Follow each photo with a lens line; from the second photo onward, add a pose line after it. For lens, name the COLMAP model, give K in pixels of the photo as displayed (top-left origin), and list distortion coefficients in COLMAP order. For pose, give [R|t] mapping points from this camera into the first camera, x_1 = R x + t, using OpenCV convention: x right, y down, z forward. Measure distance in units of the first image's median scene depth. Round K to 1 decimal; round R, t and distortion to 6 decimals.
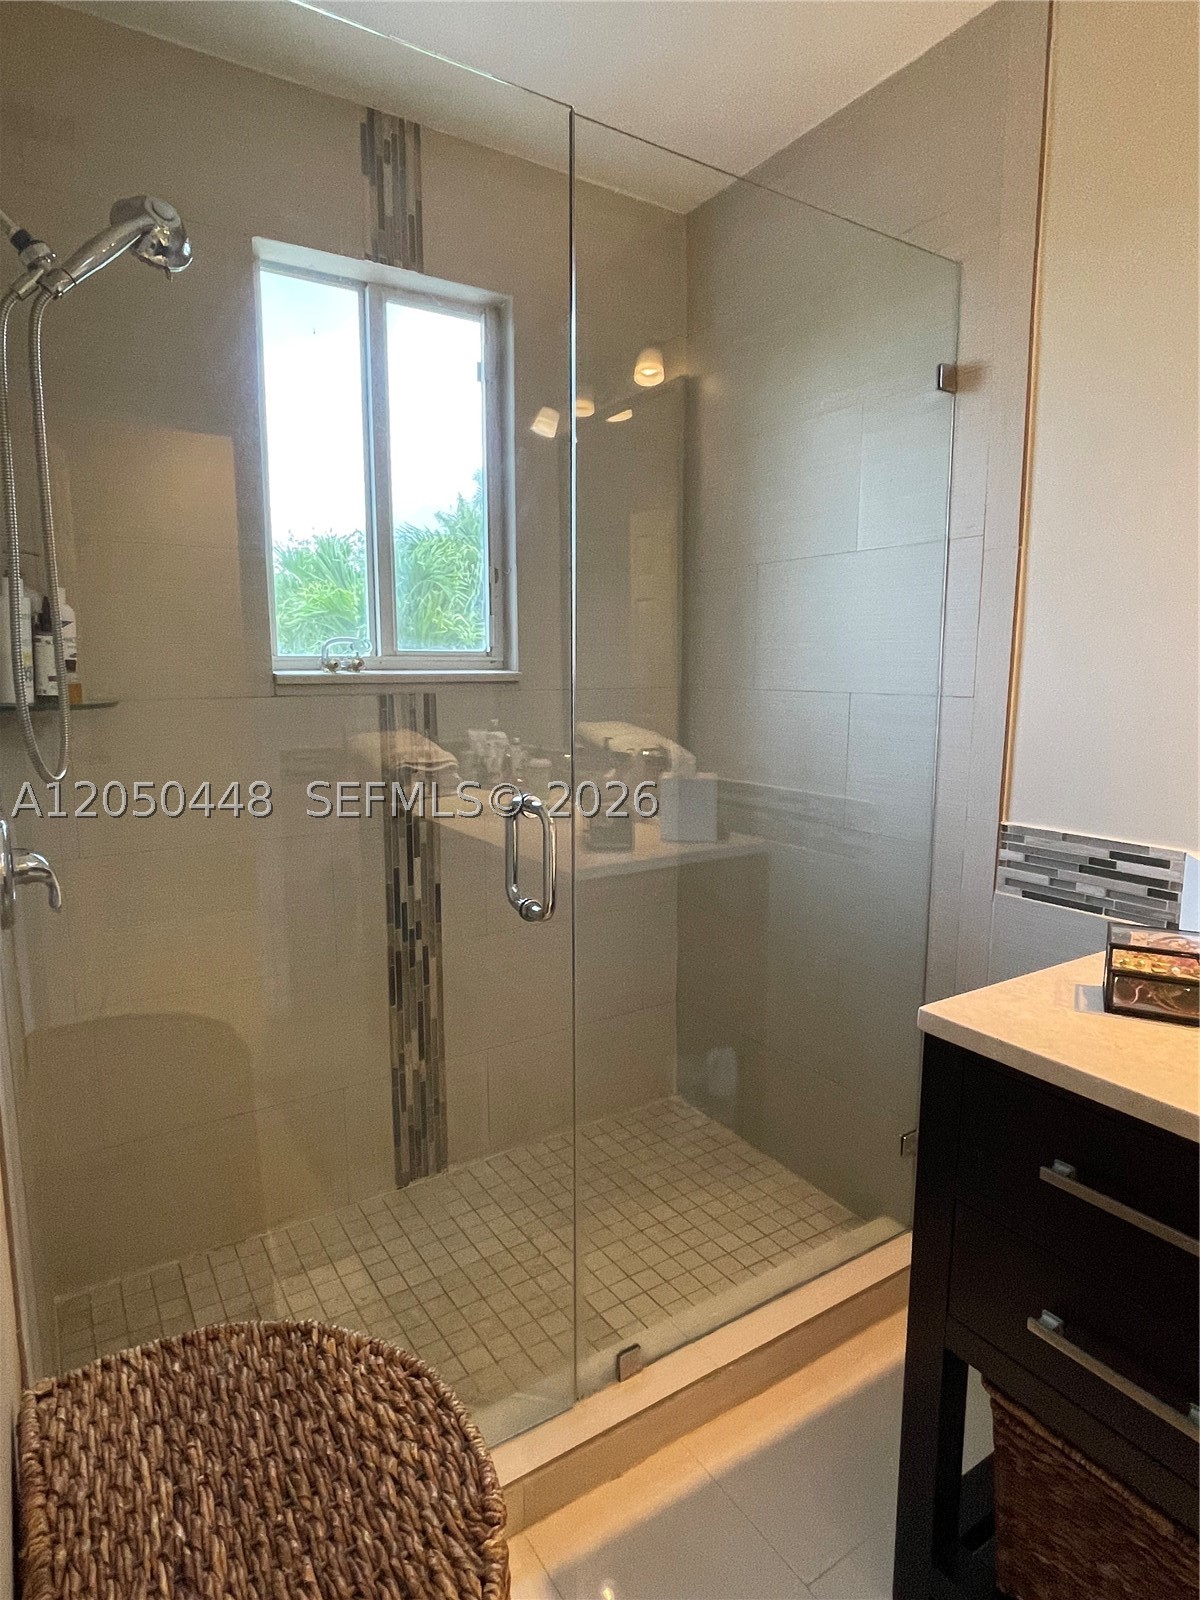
lens RADIAL K [[899.0, 0, 595.3], [0, 899.0, 795.8], [0, 0, 1]] dist [0.000429, -0.002101]
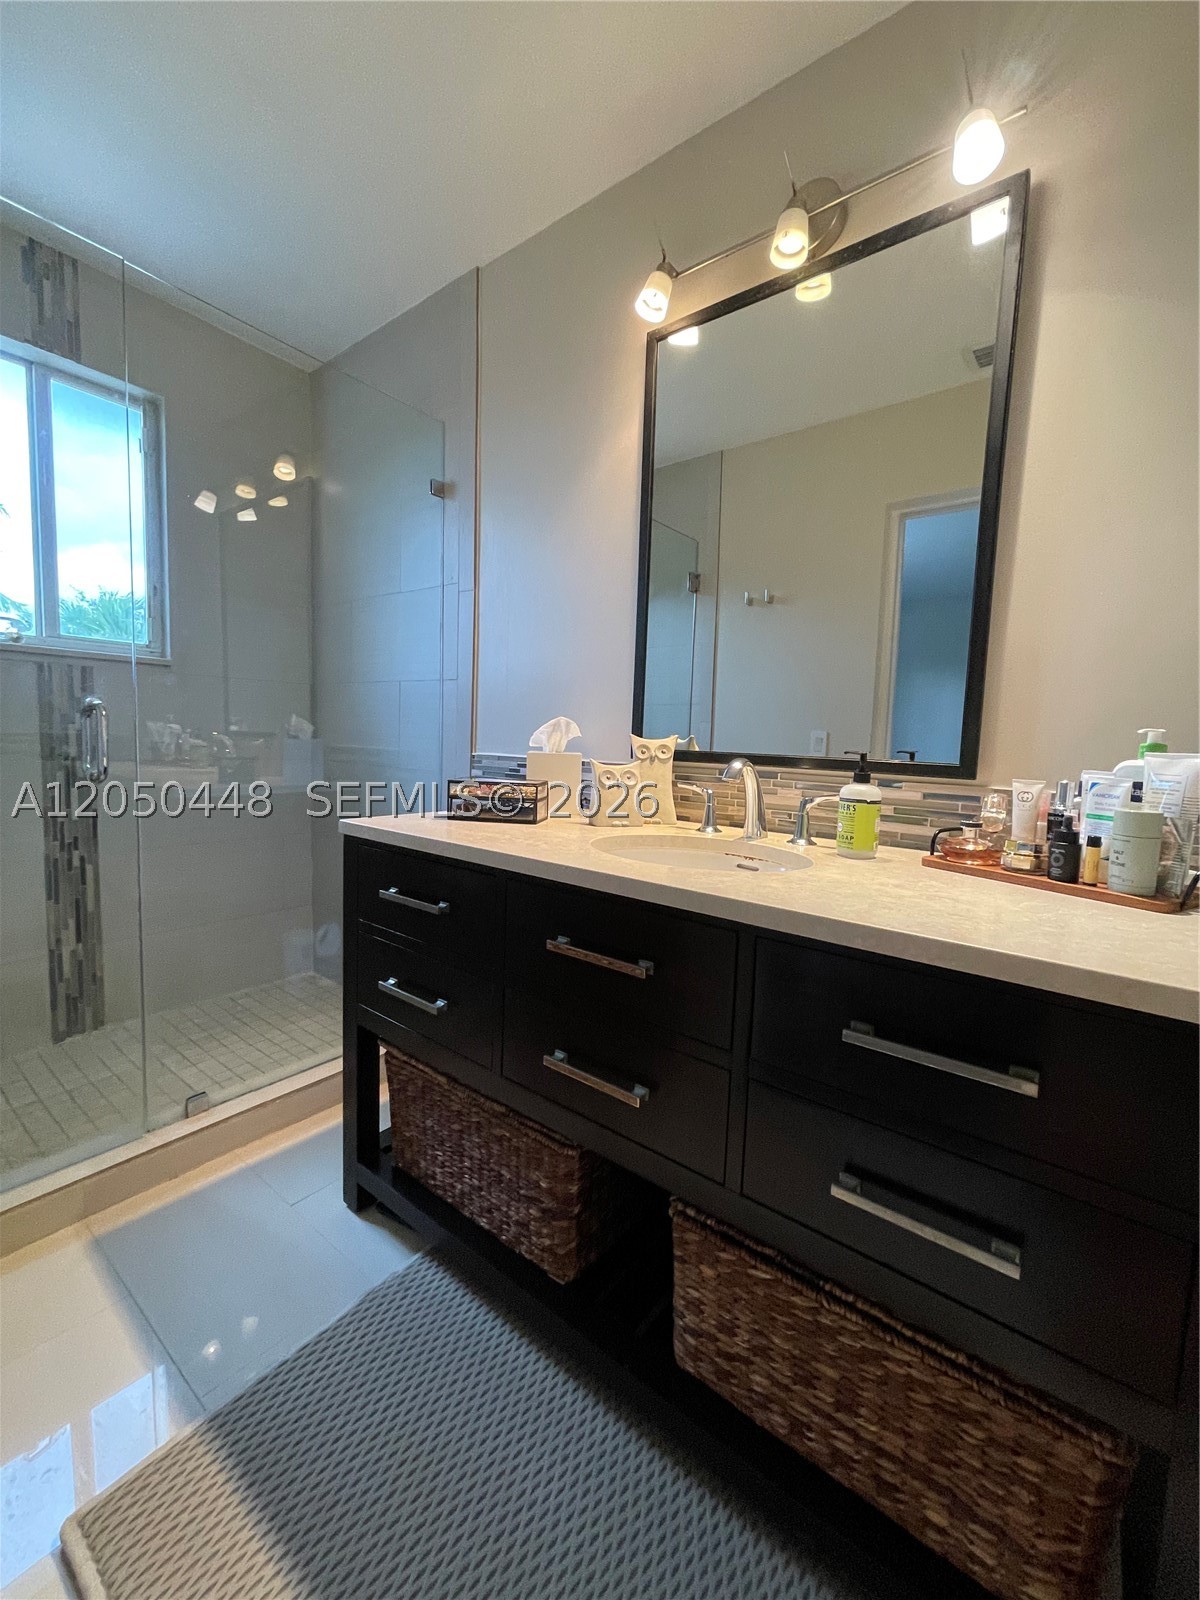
lens RADIAL K [[642.5, 0, 594.4], [0, 642.5, 794.4], [0, 0, 1]] dist [-0.001431, 0.000304]
pose [[0.943204, 0.005655, 0.332167, 0.232558], [0.010235, 0.998886, -0.046069, 0.140783], [-0.332058, 0.046852, 0.942095, -0.172842]]
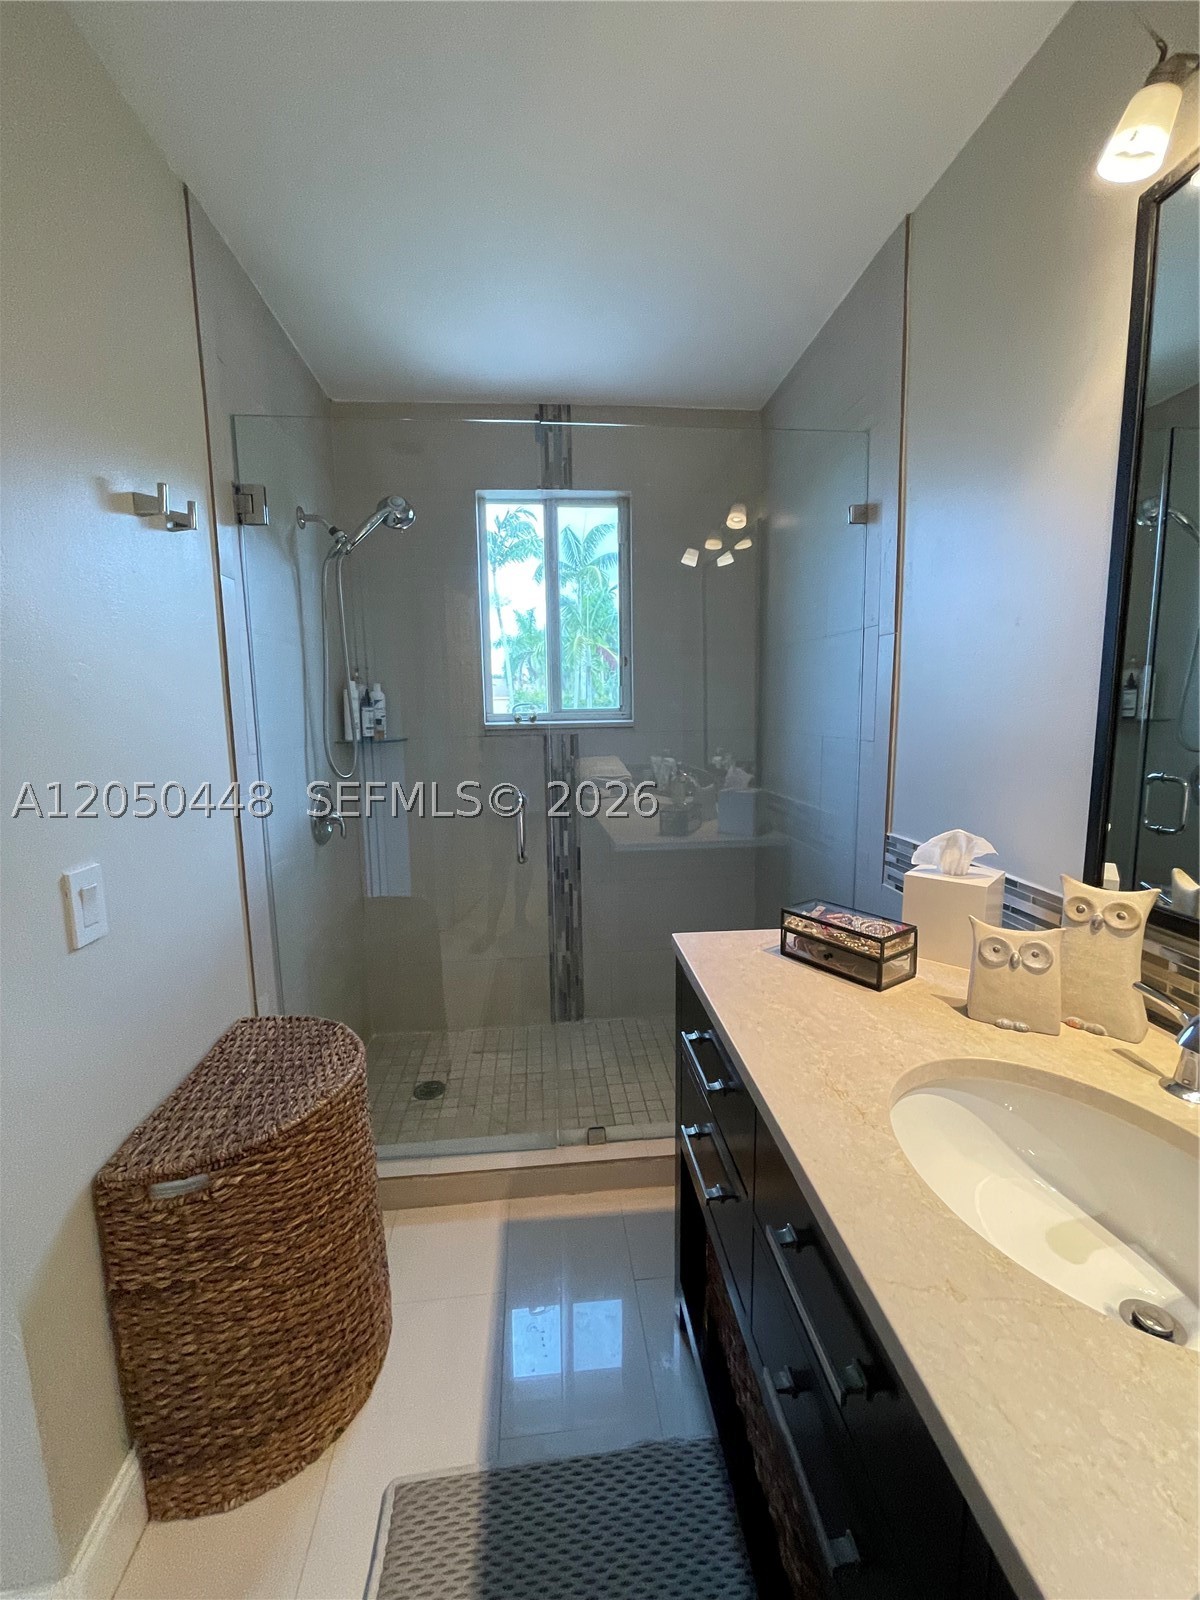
lens RADIAL K [[645.1, 0, 594.9], [0, 645.1, 795.6], [0, 0, 1]] dist [0.010118, 0.000440]
pose [[0.890845, 0.049109, -0.451645, 0.429555], [-0.050644, 0.998679, 0.008697, -0.012153], [0.451476, 0.015125, 0.892155, -0.070542]]
